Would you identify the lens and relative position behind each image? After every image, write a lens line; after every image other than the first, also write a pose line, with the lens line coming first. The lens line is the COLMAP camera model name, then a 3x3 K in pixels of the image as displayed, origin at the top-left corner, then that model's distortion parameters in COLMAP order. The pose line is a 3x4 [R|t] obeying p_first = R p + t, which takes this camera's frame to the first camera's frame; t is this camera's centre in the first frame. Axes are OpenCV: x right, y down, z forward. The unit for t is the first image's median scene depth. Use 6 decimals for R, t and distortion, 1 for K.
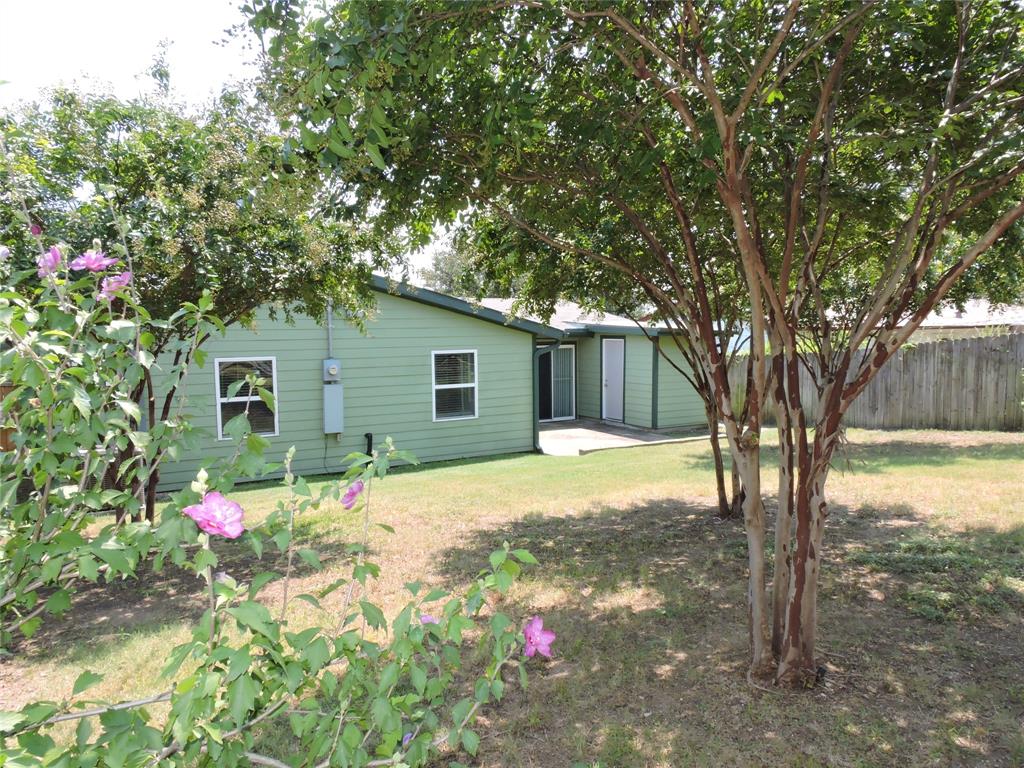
lens RADIAL K [[728.7, 0, 512.0], [0, 728.7, 384.0], [0, 0, 1]] dist [-0.008385, -0.000110]
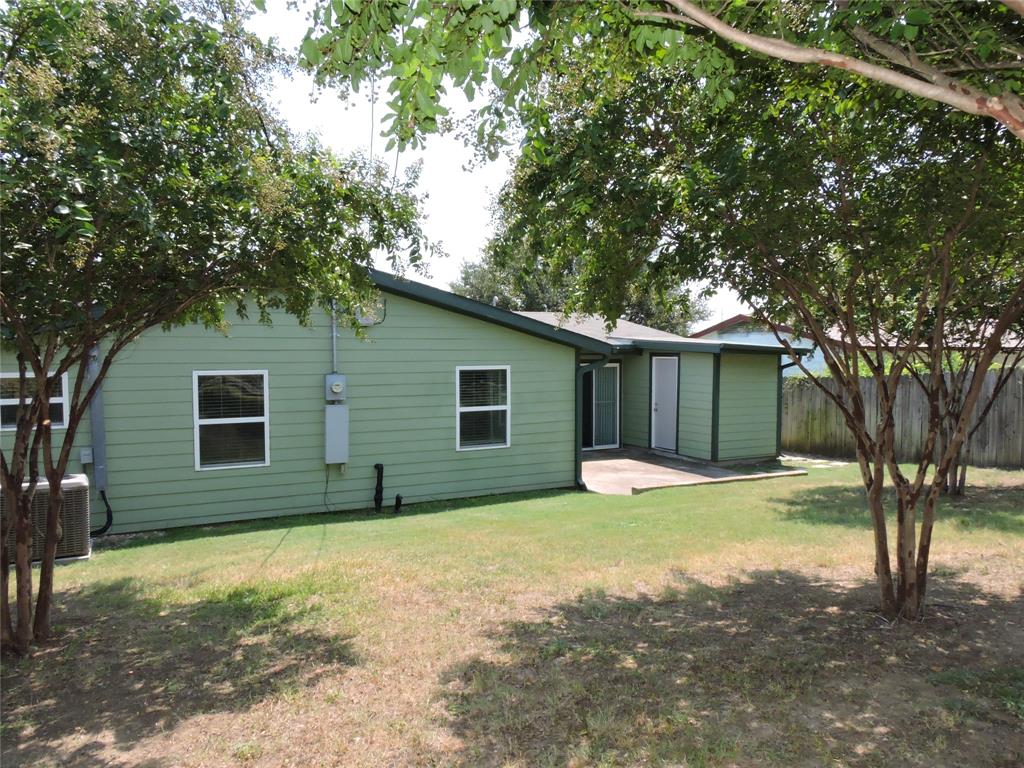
lens RADIAL K [[728.7, 0, 512.0], [0, 728.7, 384.0], [0, 0, 1]] dist [-0.008385, -0.000110]
pose [[0.999131, 0.011842, -0.039953, -0.013391], [-0.013077, 0.999440, -0.030807, -0.000109], [0.039566, 0.031303, 0.998727, 0.177553]]
